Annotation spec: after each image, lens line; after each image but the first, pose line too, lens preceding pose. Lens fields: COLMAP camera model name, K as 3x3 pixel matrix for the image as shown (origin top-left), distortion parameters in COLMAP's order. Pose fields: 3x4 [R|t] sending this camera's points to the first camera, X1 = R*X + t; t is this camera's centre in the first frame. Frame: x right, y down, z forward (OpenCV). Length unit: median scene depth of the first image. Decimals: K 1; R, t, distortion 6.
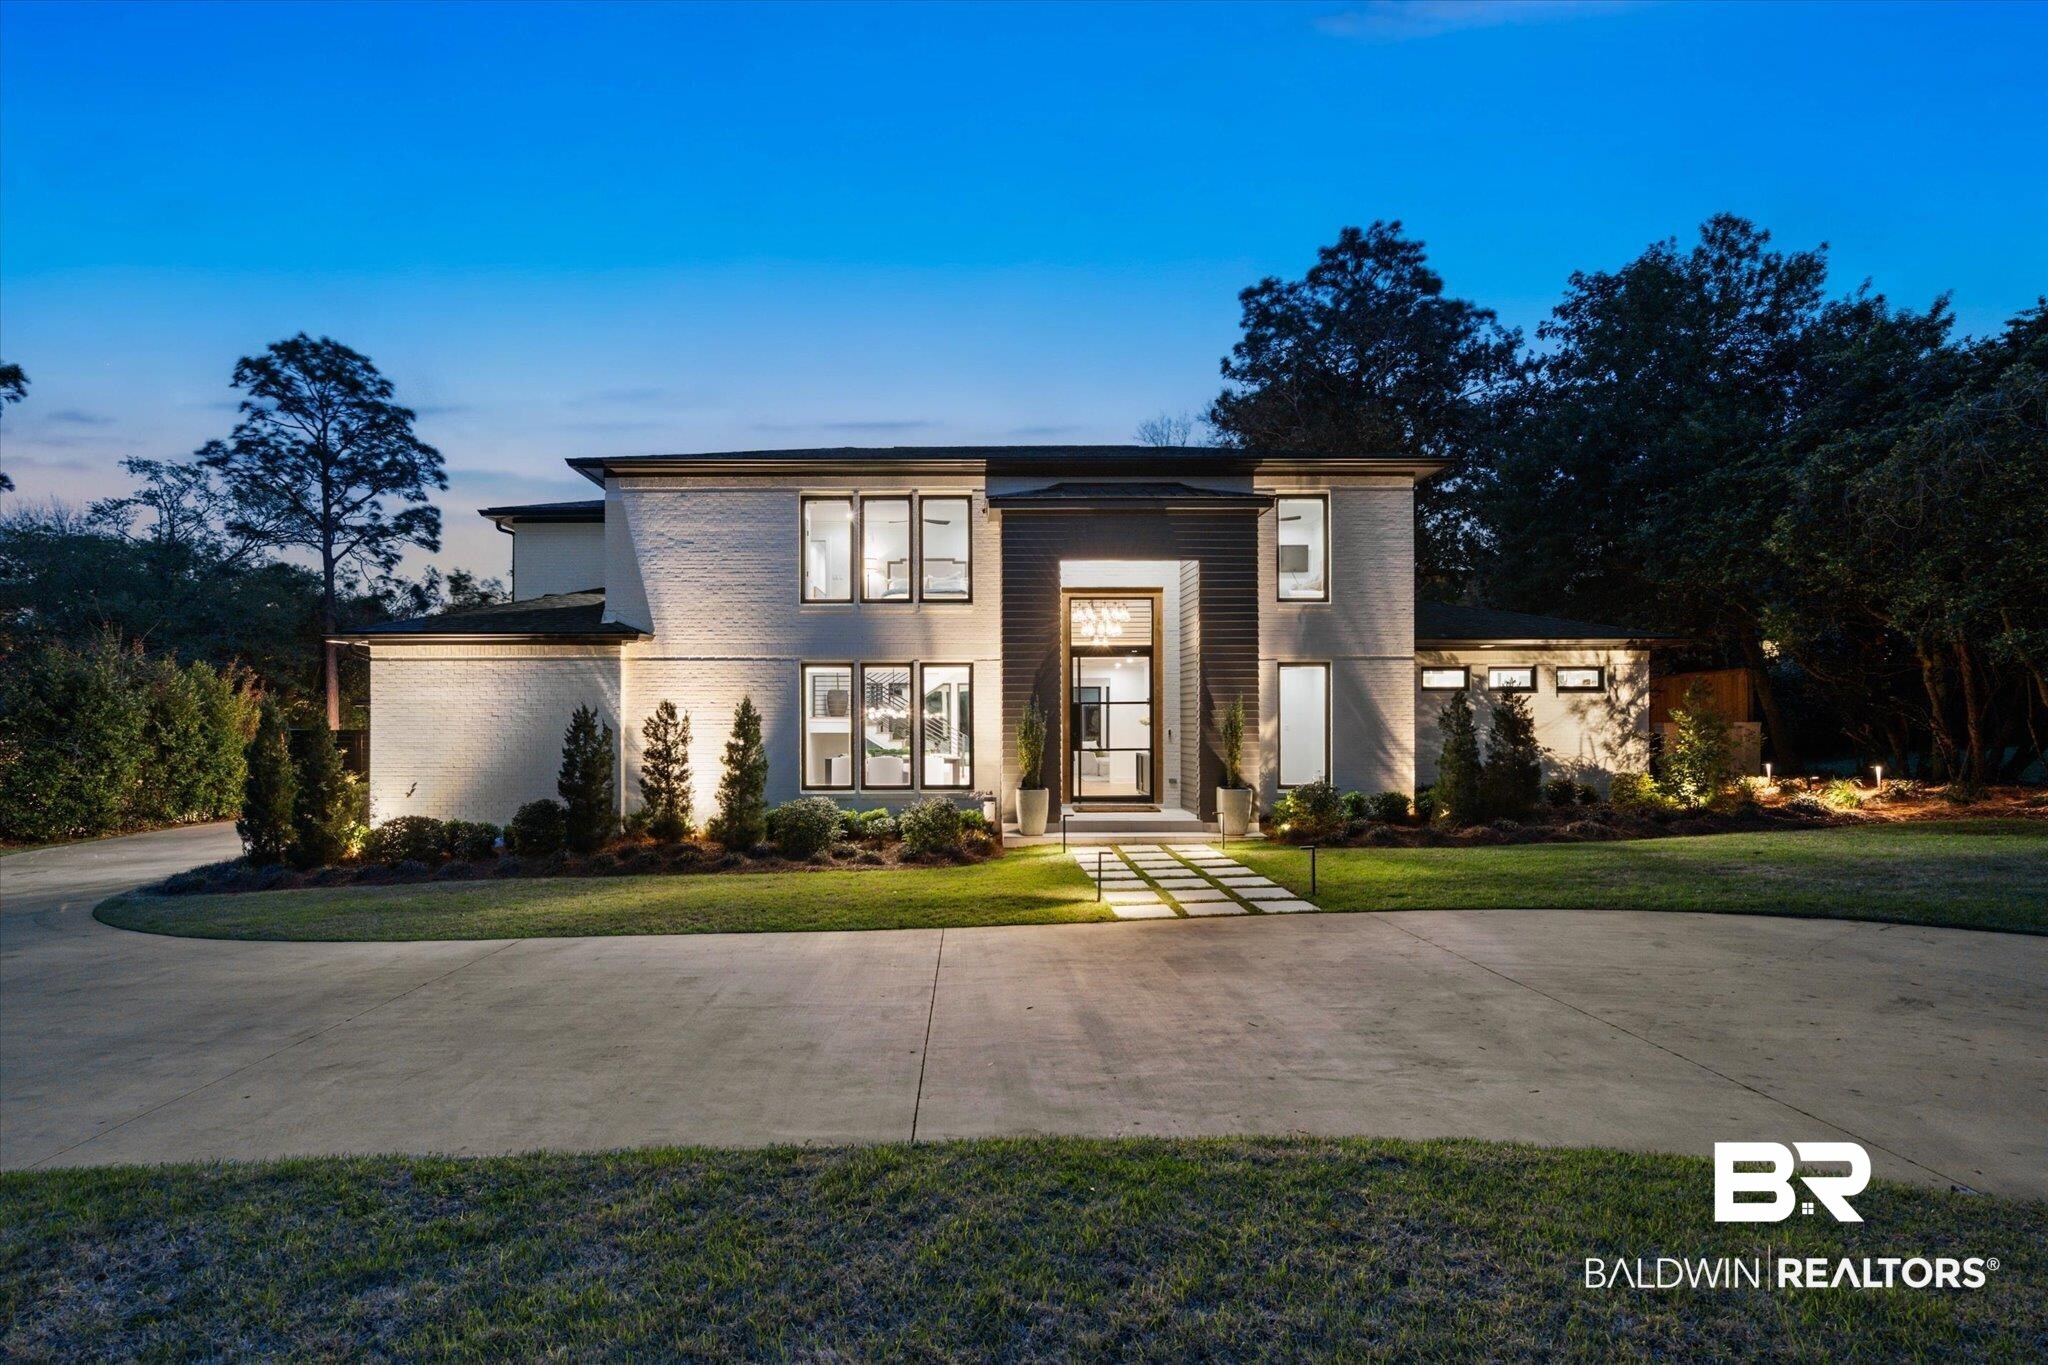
lens RADIAL K [[881.4, 0, 1023.6], [0, 881.4, 715.2], [0, 0, 1]] dist [0.001690, 0.000471]
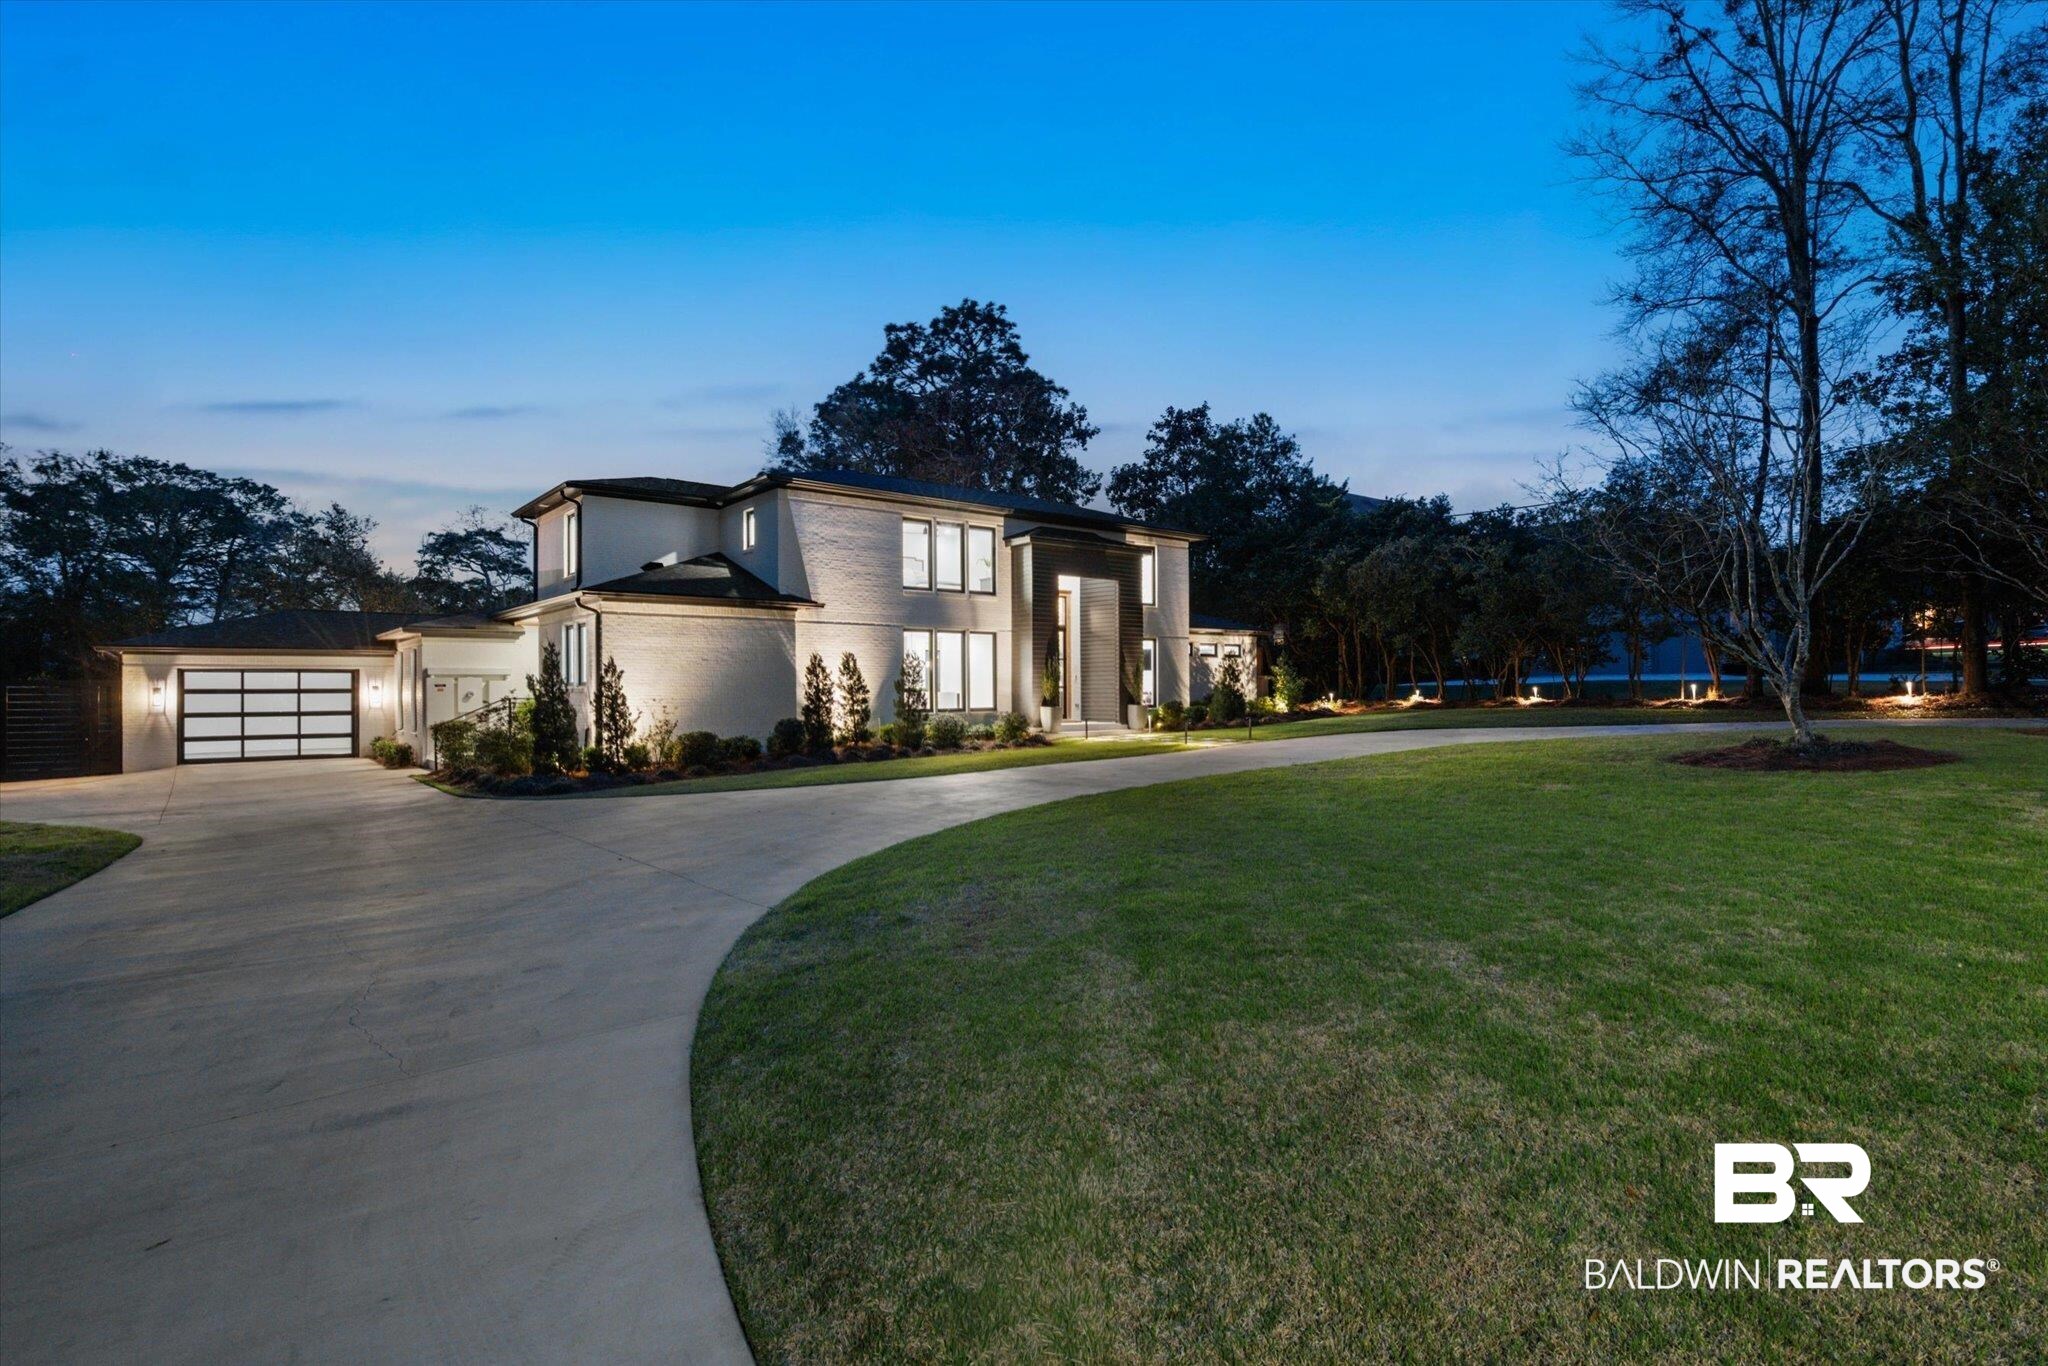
lens RADIAL K [[931.0, 0, 1024.0], [0, 931.0, 683.0], [0, 0, 1]] dist [-0.000290, 0.000084]
pose [[0.803417, 0.002139, 0.595413, -1.030218], [-0.001889, 0.999998, -0.001044, 0.035251], [-0.595414, -0.000286, 0.803419, -0.399047]]
